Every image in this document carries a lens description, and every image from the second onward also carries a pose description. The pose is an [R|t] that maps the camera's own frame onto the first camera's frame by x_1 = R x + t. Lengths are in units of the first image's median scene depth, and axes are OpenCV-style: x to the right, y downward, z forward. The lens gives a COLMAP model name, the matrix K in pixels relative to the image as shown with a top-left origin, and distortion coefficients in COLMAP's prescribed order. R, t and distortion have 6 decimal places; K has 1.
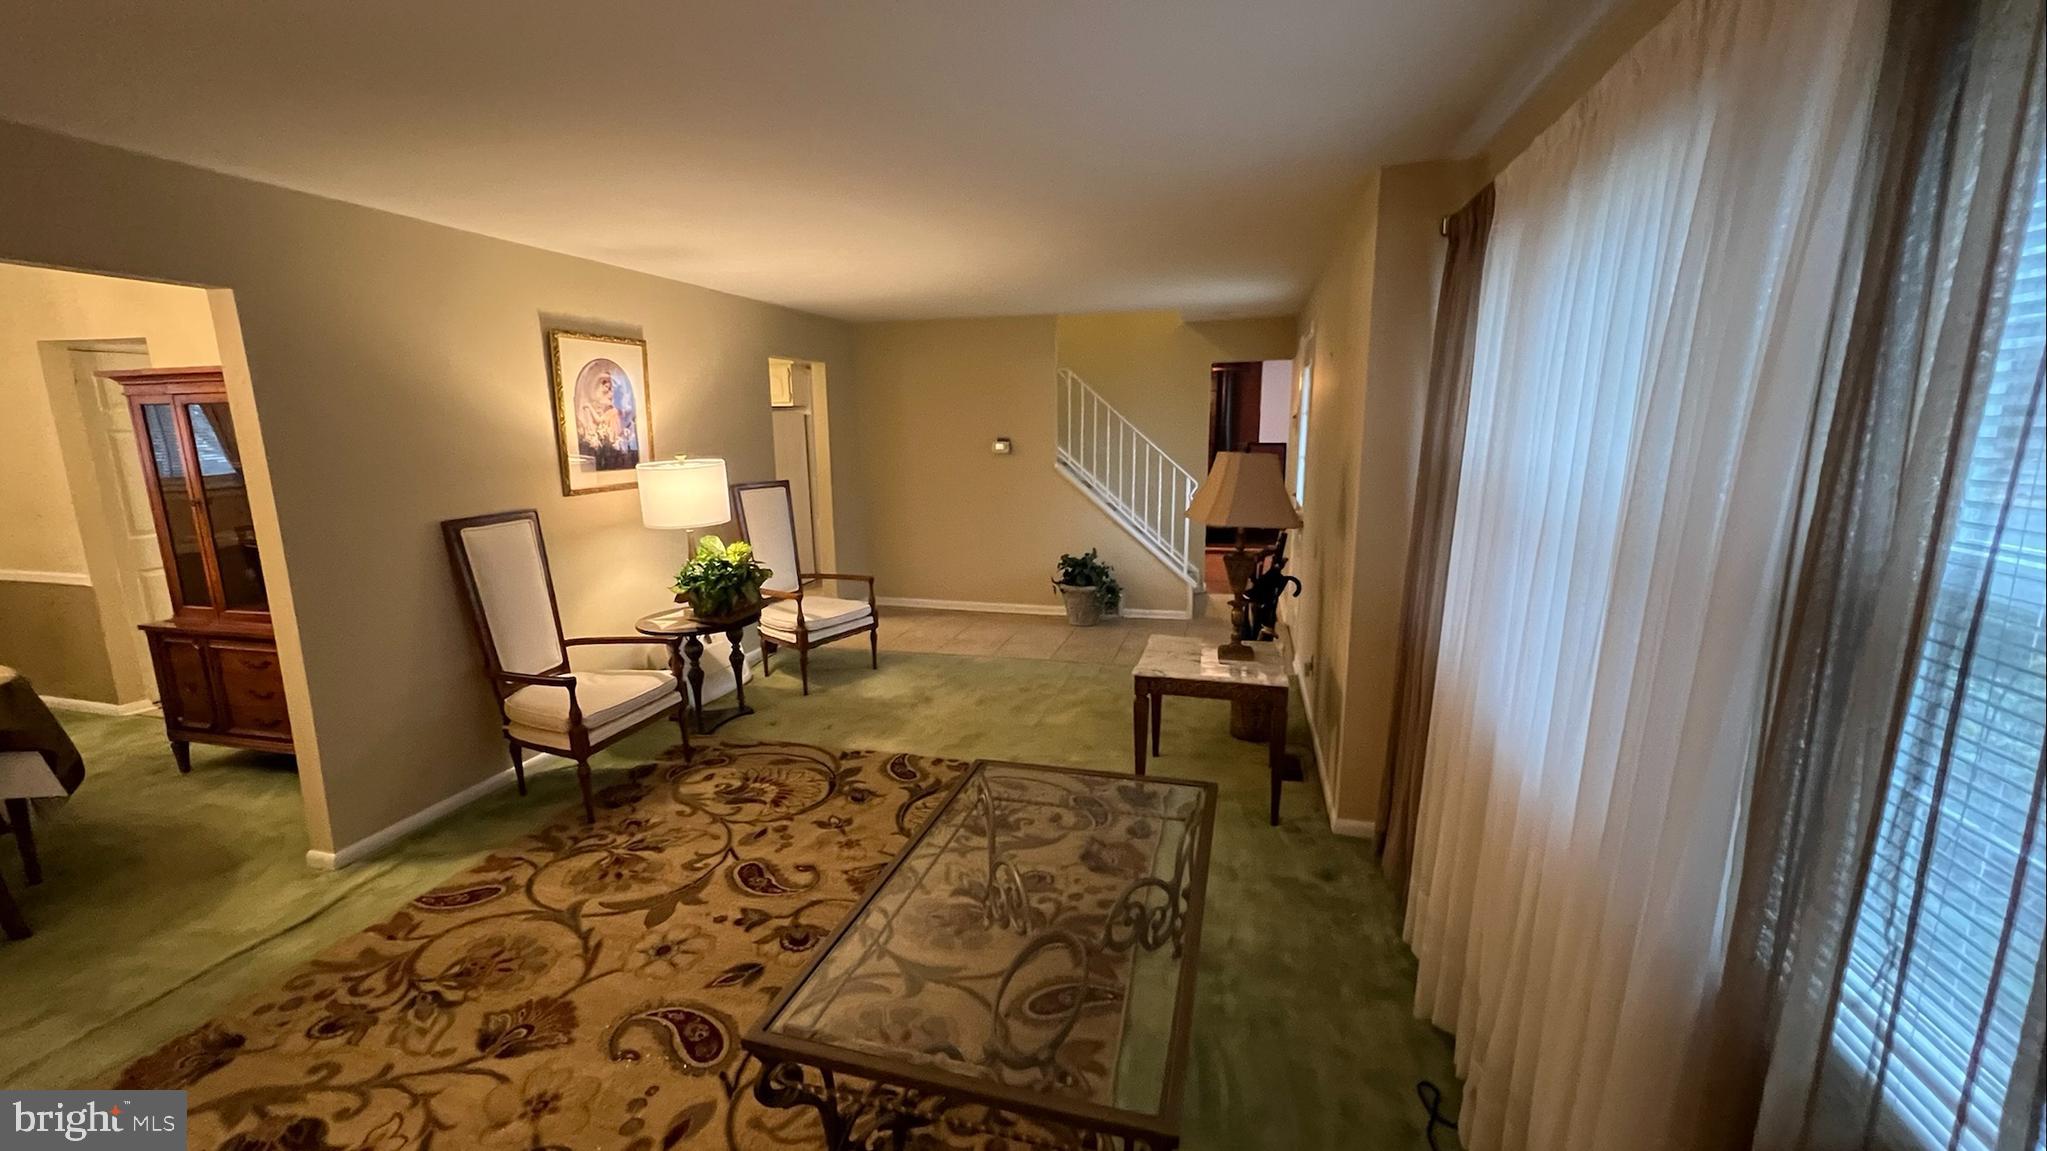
lens RADIAL K [[817.6, 0, 1020.4], [0, 817.6, 571.0], [0, 0, 1]] dist [-0.000926, 0.000297]
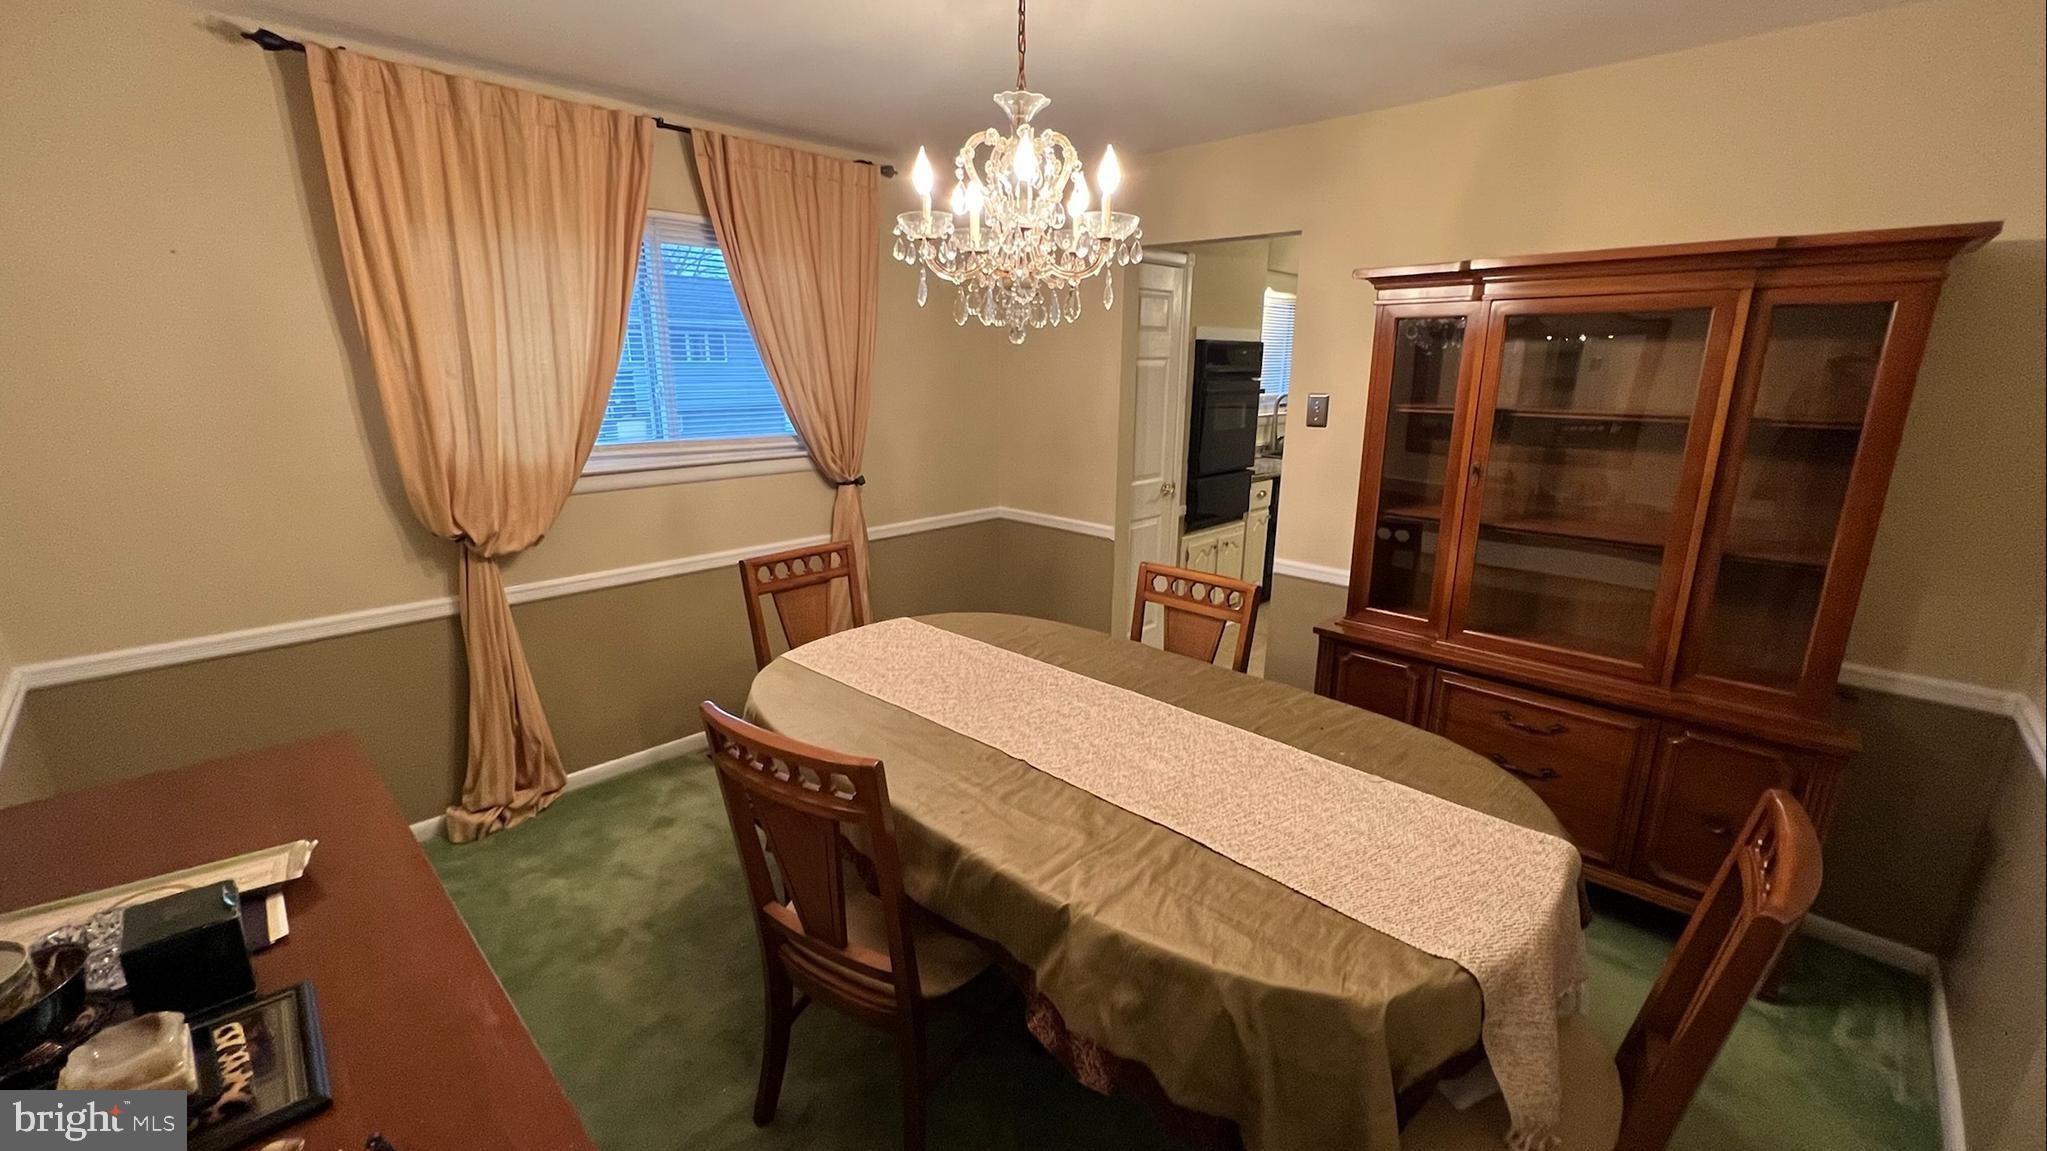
lens RADIAL K [[817.6, 0, 1023.4], [0, 817.6, 554.7], [0, 0, 1]] dist [-0.000926, 0.000297]
pose [[0.871763, 0.127602, -0.473020, -1.075223], [-0.104939, 0.991712, 0.074125, -0.027556], [0.478558, -0.014981, 0.877928, 0.254720]]
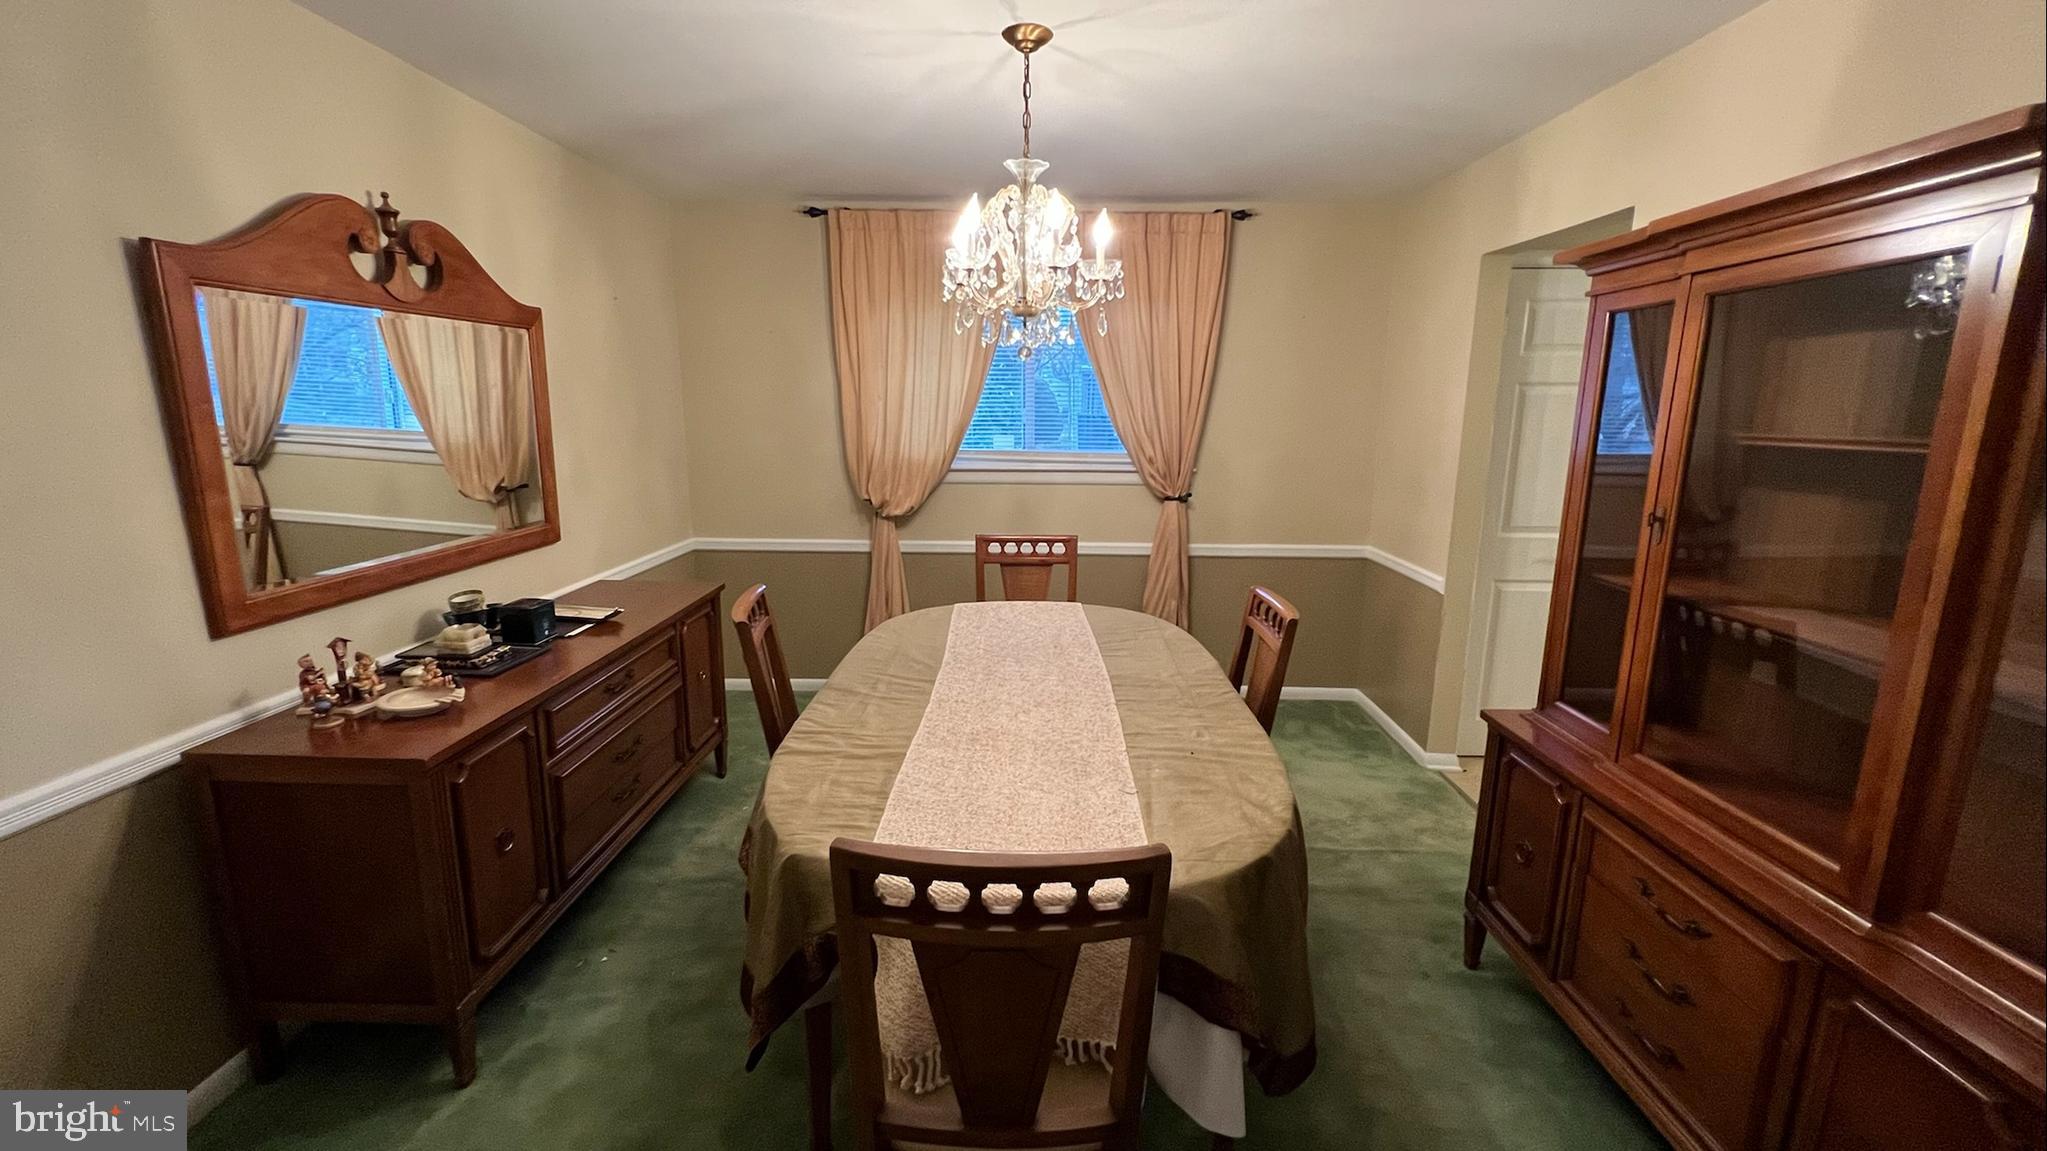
lens RADIAL K [[817.6, 0, 1023.9], [0, 817.6, 571.9], [0, 0, 1]] dist [-0.000926, 0.000297]
pose [[0.227944, 0.204693, -0.951915, -0.692501], [-0.185718, 0.968844, 0.163861, -0.069315], [0.955798, 0.139437, 0.258857, 0.586577]]
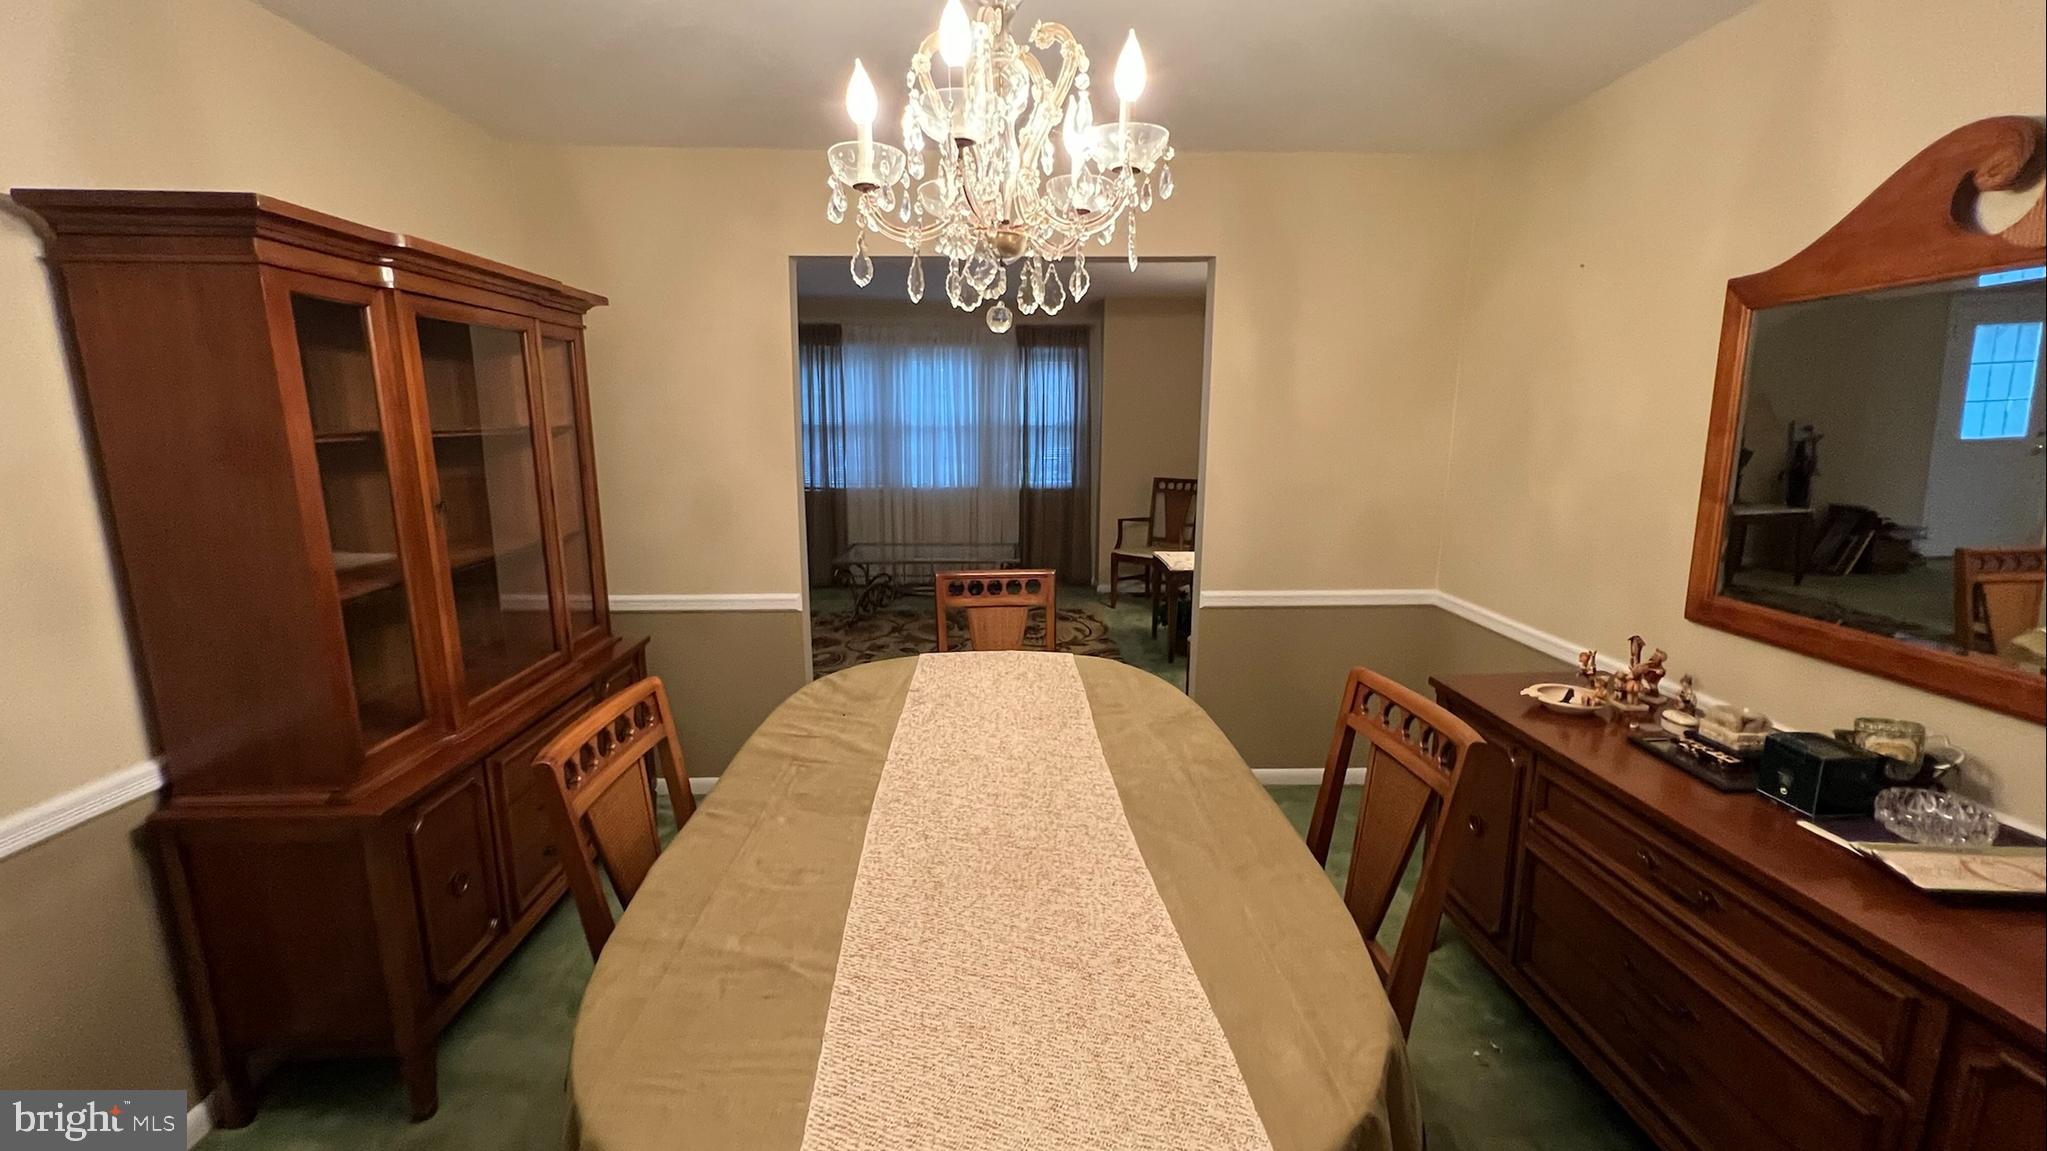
lens RADIAL K [[817.6, 0, 1018.6], [0, 817.6, 572.8], [0, 0, 1]] dist [-0.000926, 0.000297]
pose [[-0.277275, -0.171895, 0.945289, -1.739344], [0.174934, 0.958388, 0.225590, -0.103549], [-0.944731, 0.227913, -0.235667, 0.841226]]
